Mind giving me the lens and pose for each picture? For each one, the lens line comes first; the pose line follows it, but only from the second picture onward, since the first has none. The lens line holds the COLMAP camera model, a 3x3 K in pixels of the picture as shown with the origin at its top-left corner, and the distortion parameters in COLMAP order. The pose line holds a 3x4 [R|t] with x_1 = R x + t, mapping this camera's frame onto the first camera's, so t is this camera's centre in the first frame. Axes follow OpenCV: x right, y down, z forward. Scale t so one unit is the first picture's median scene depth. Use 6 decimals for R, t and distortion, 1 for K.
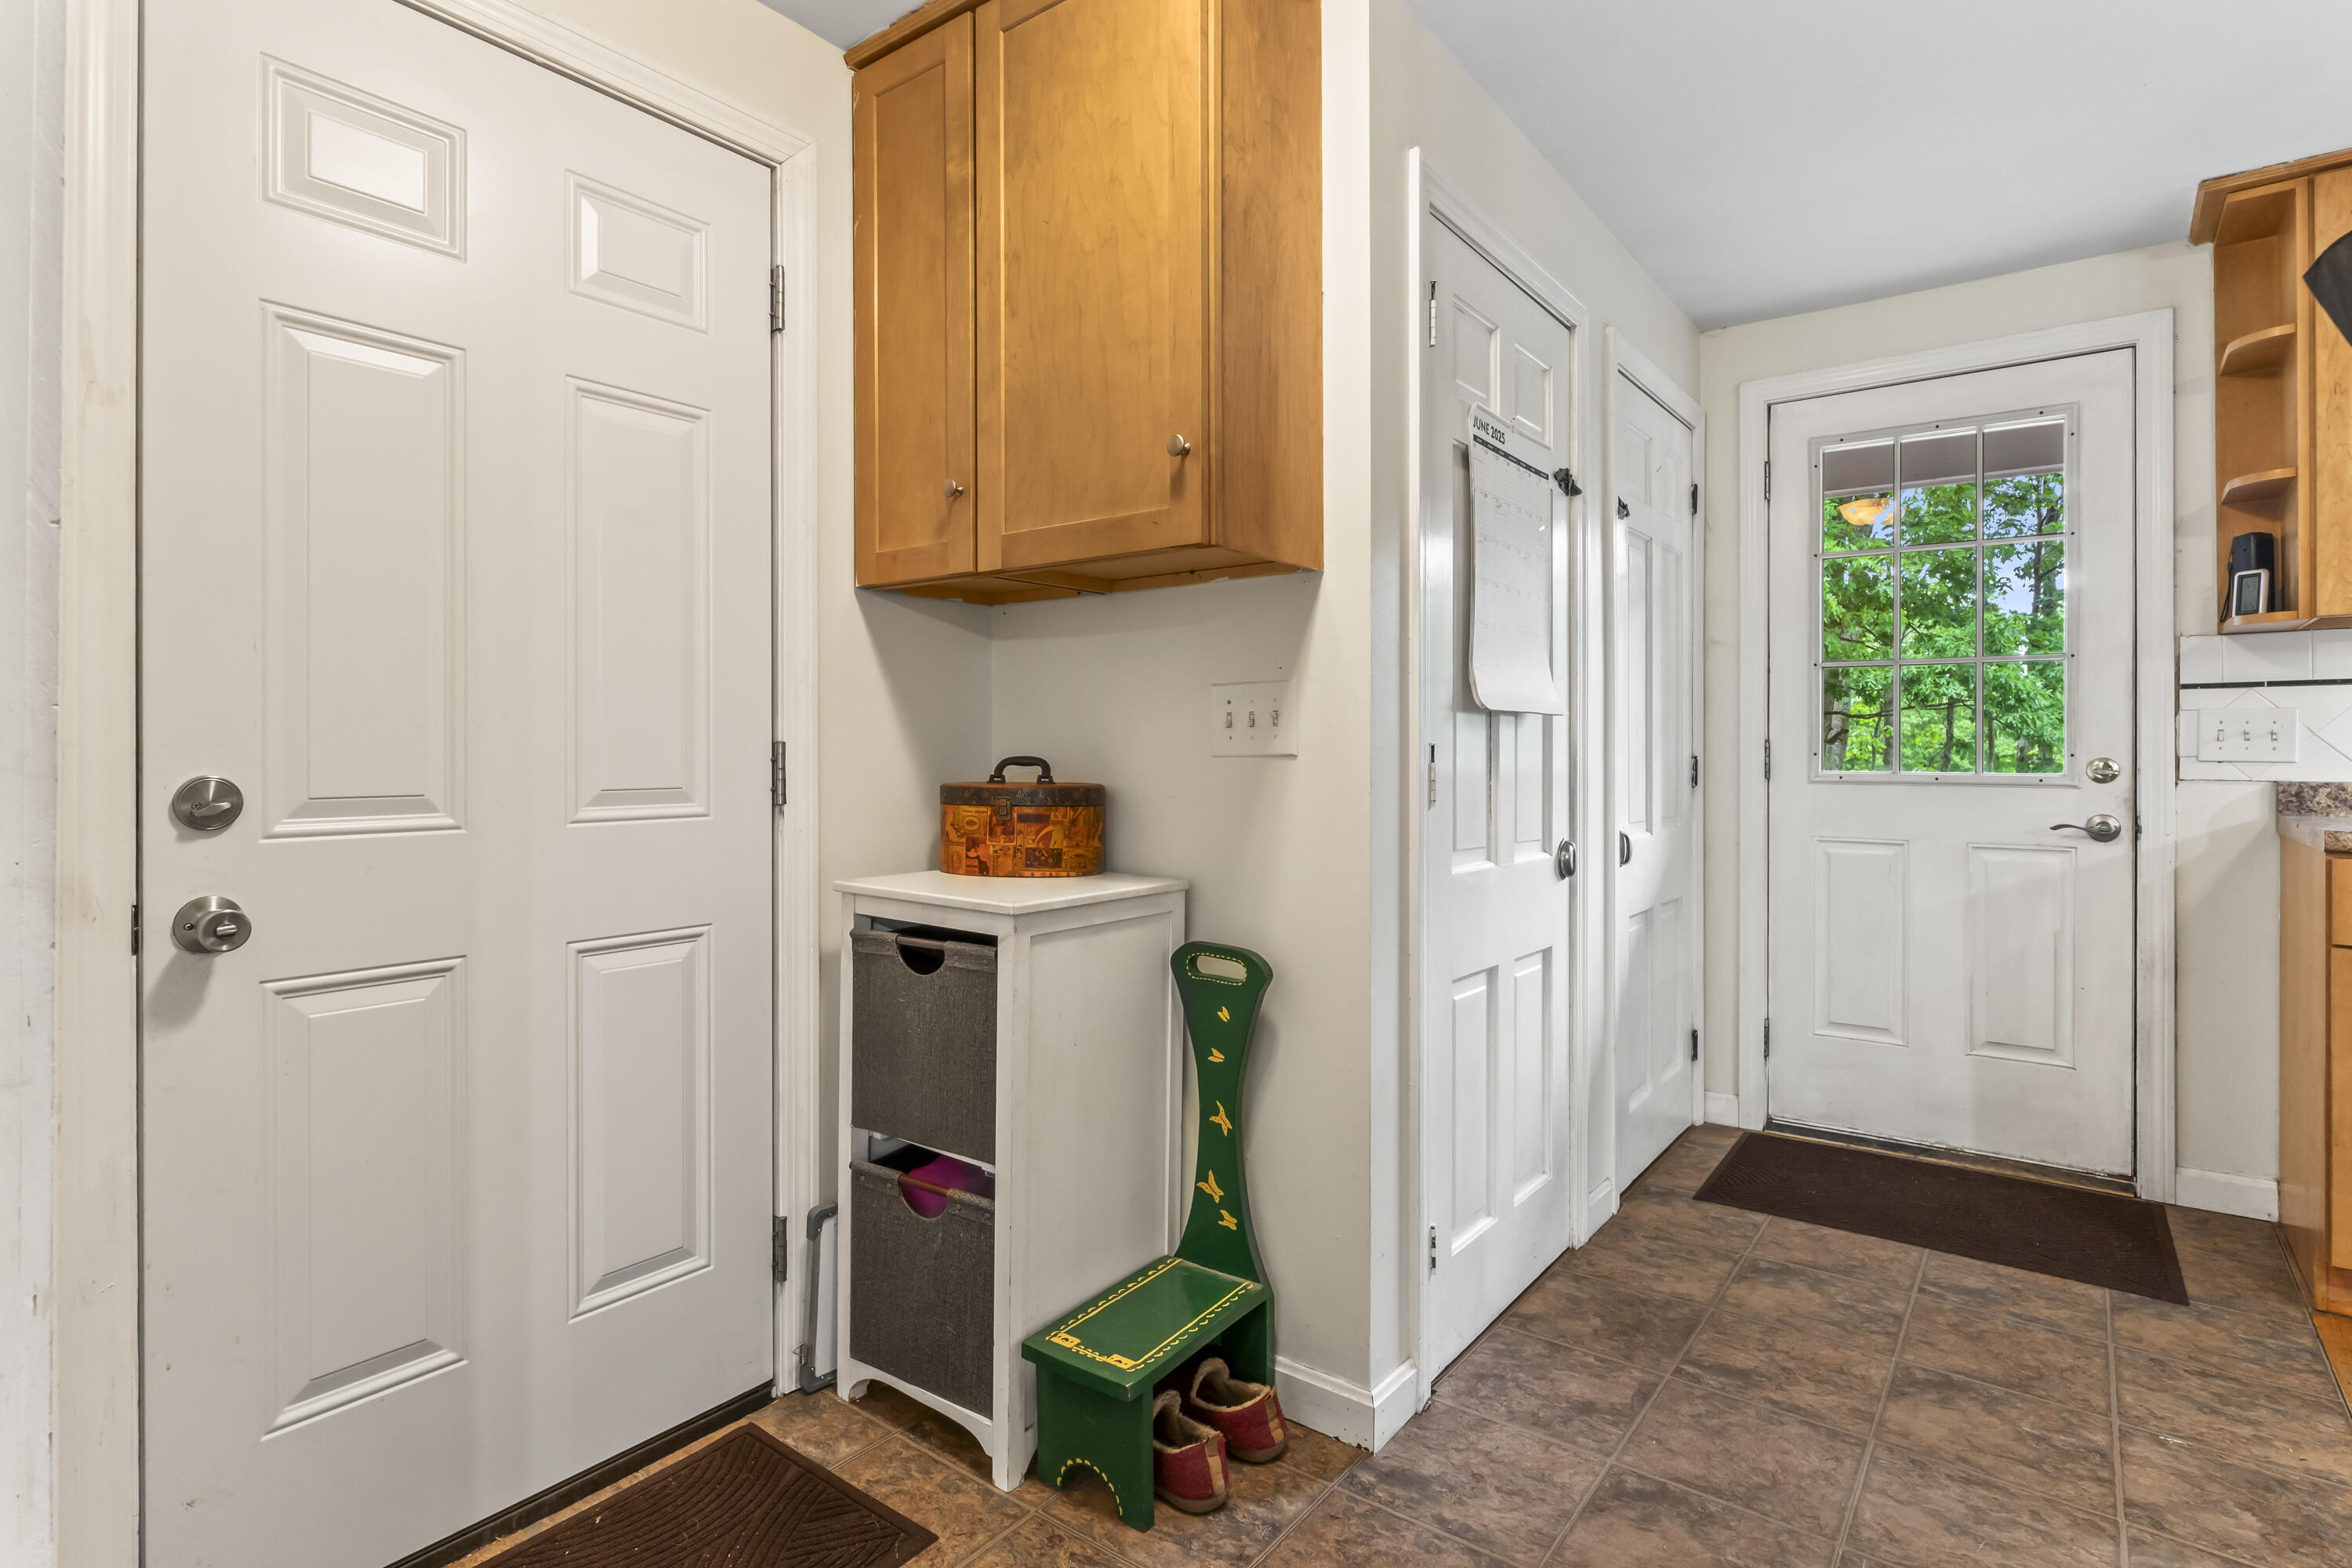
lens RADIAL K [[1174.3, 0, 1173.4], [0, 1174.3, 747.9], [0, 0, 1]] dist [0.000624, -0.000141]
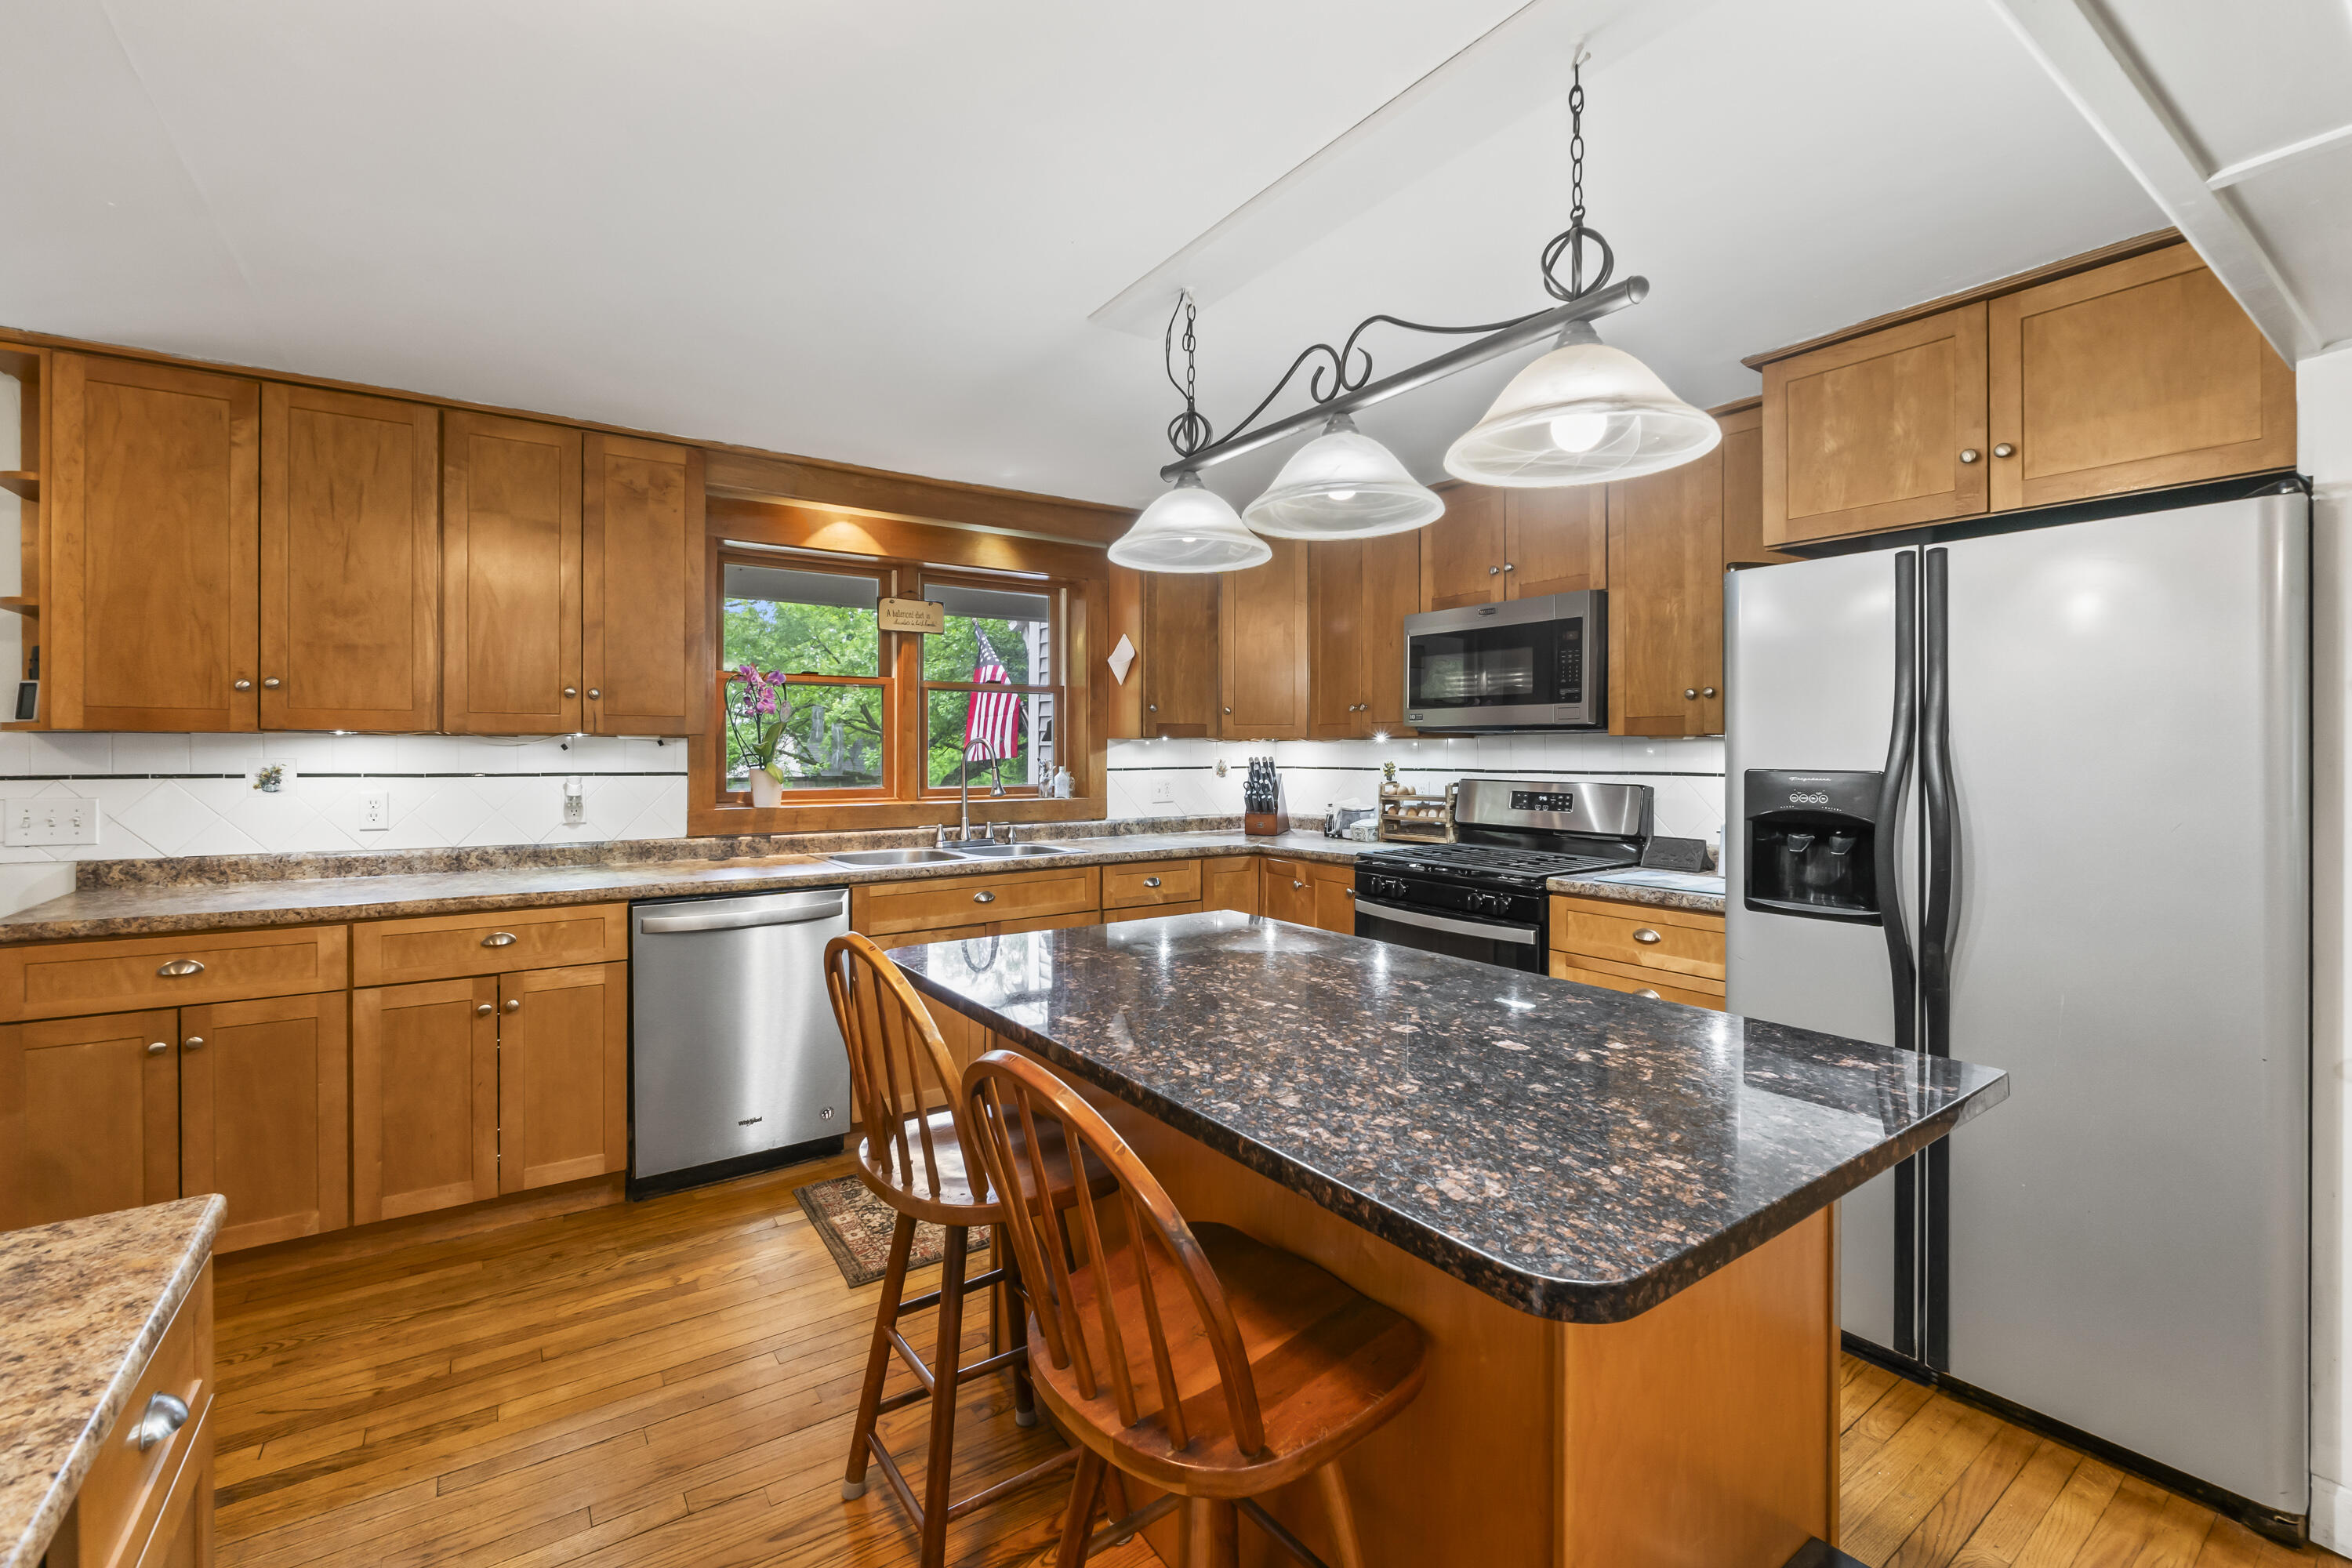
lens RADIAL K [[993.7, 0, 1175.5], [0, 993.7, 758.9], [0, 0, 1]] dist [-0.006695, 0.000242]
pose [[0.310002, -0.006427, 0.950714, 0.351934], [-0.008000, 0.999924, 0.009369, -0.091531], [-0.950702, -0.010510, 0.309927, -0.334681]]
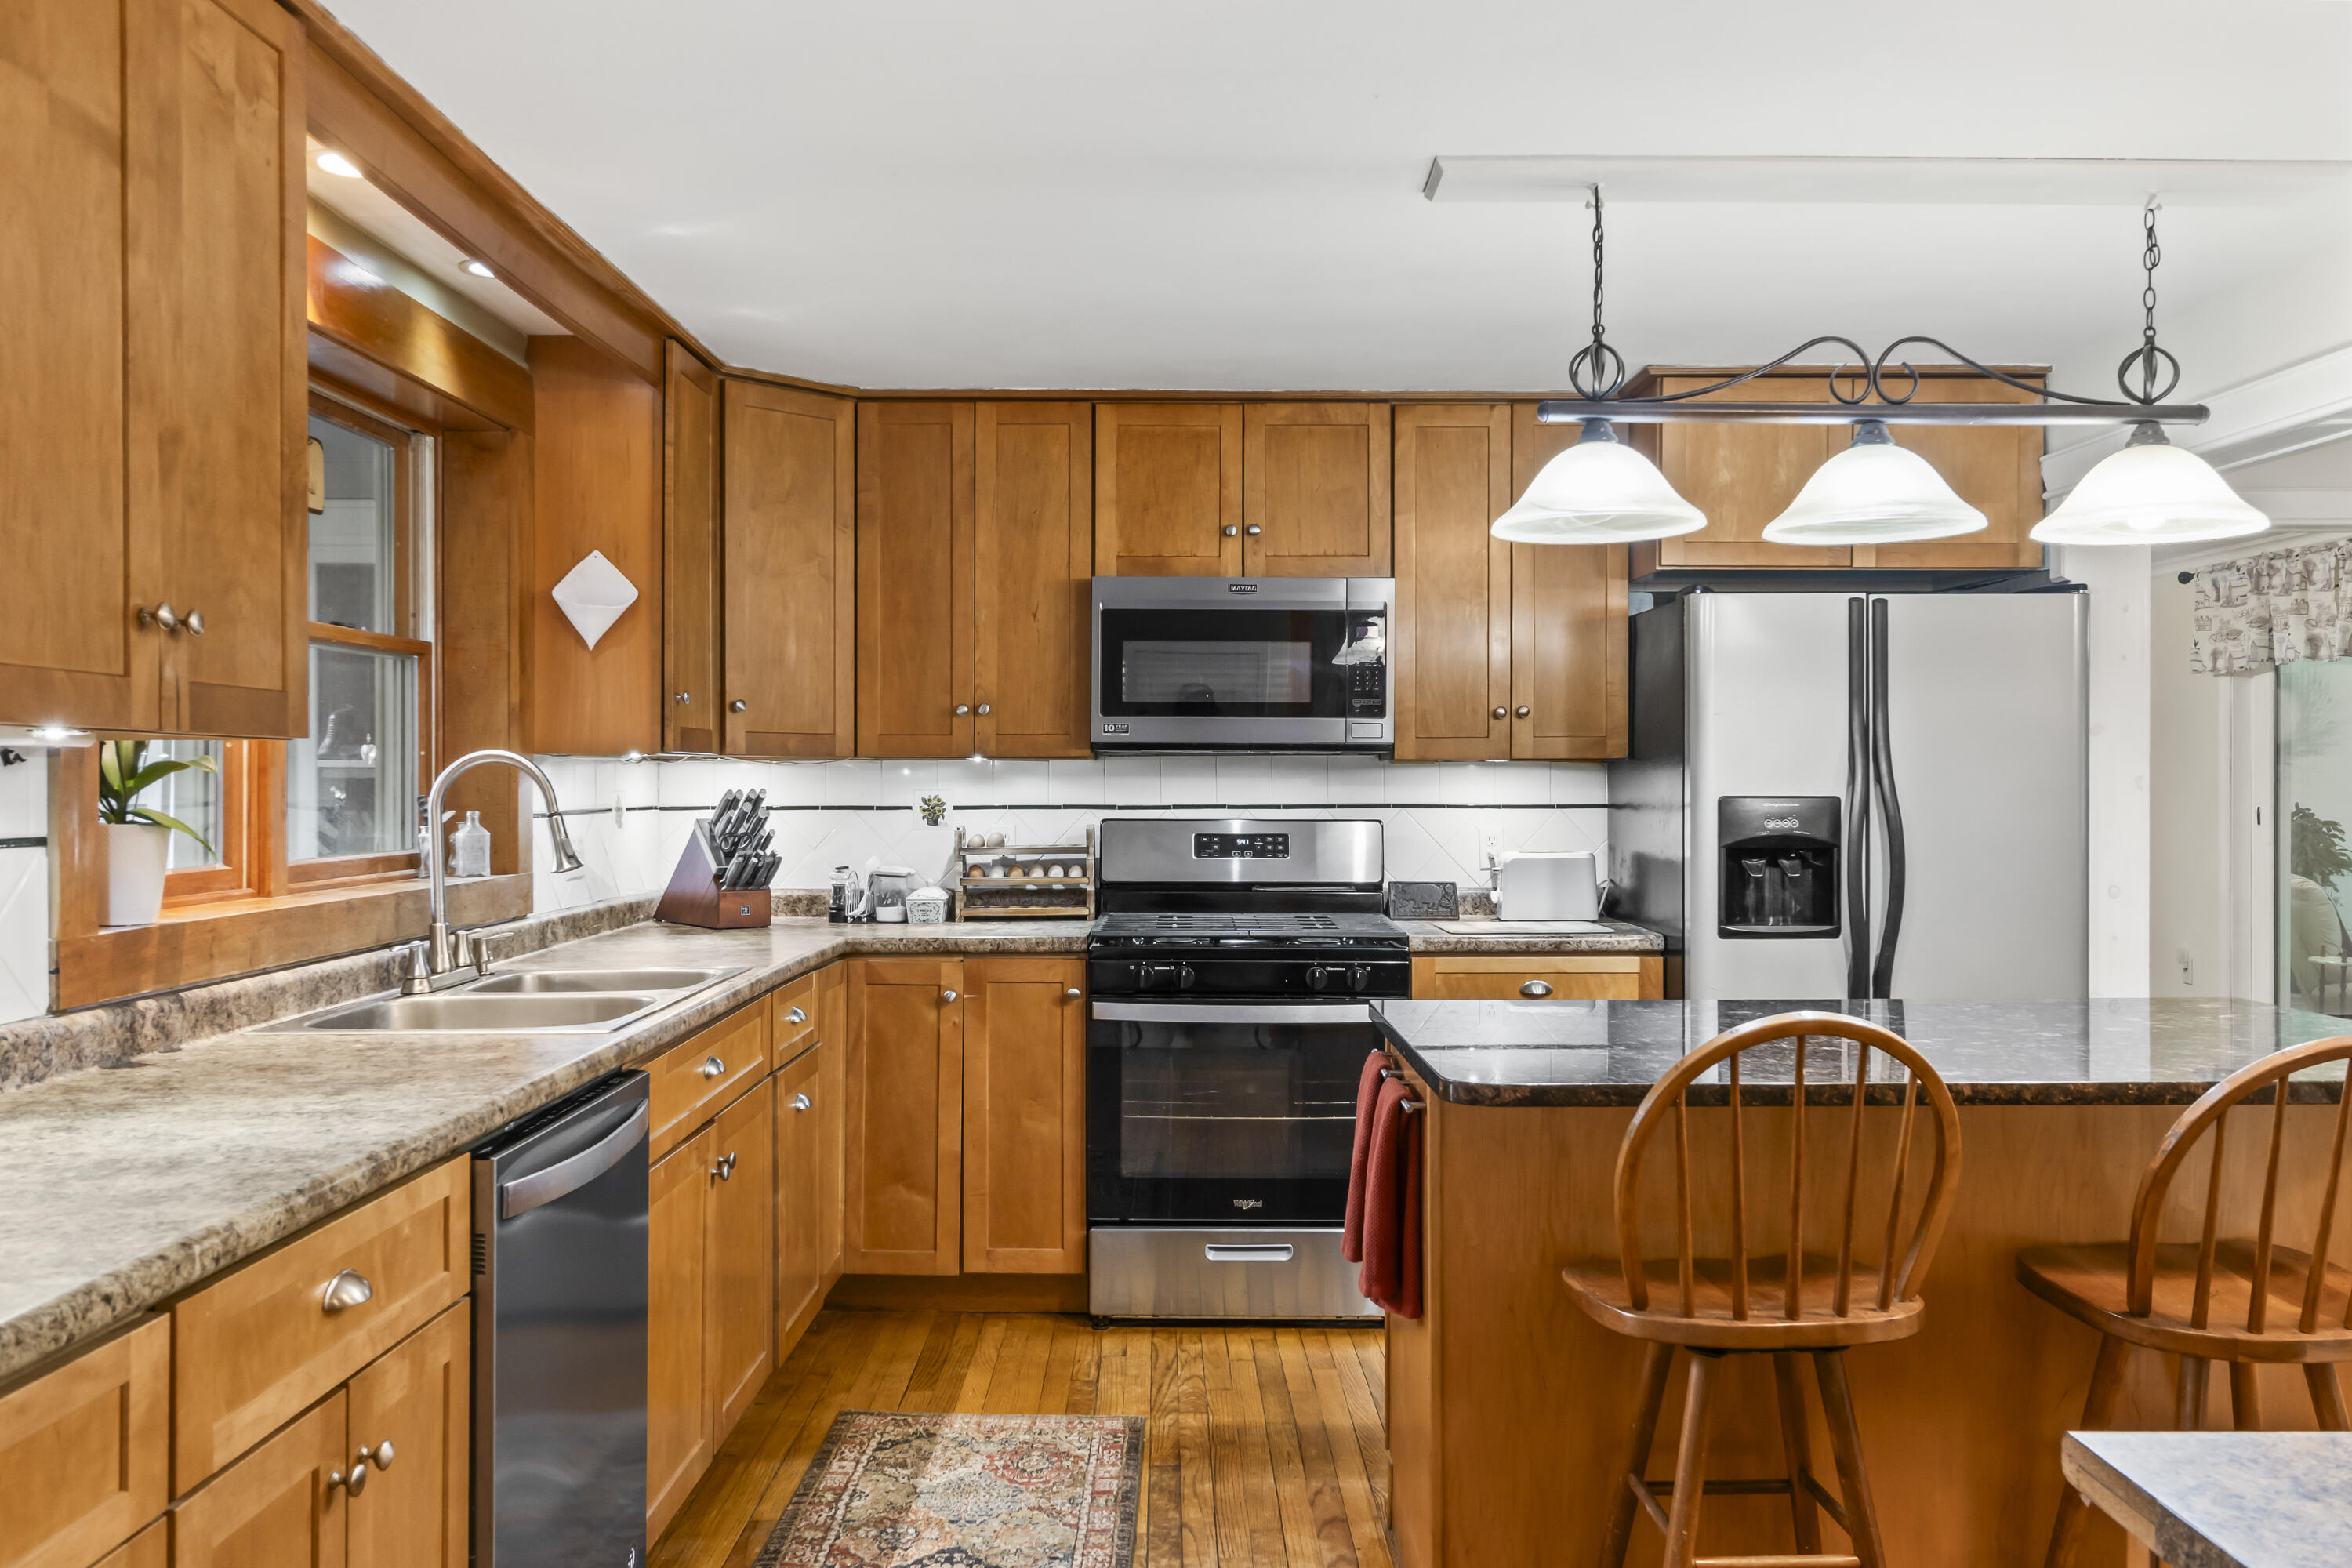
lens RADIAL K [[1813.2, 0, 1184.9], [0, 1813.2, 798.3], [0, 0, 1]] dist [0.002348, 0.002475]
pose [[-0.603951, -0.007871, 0.796983, 0.363845], [-0.005357, 0.999969, 0.005817, -0.083619], [-0.797003, -0.000756, -0.603974, 0.771546]]
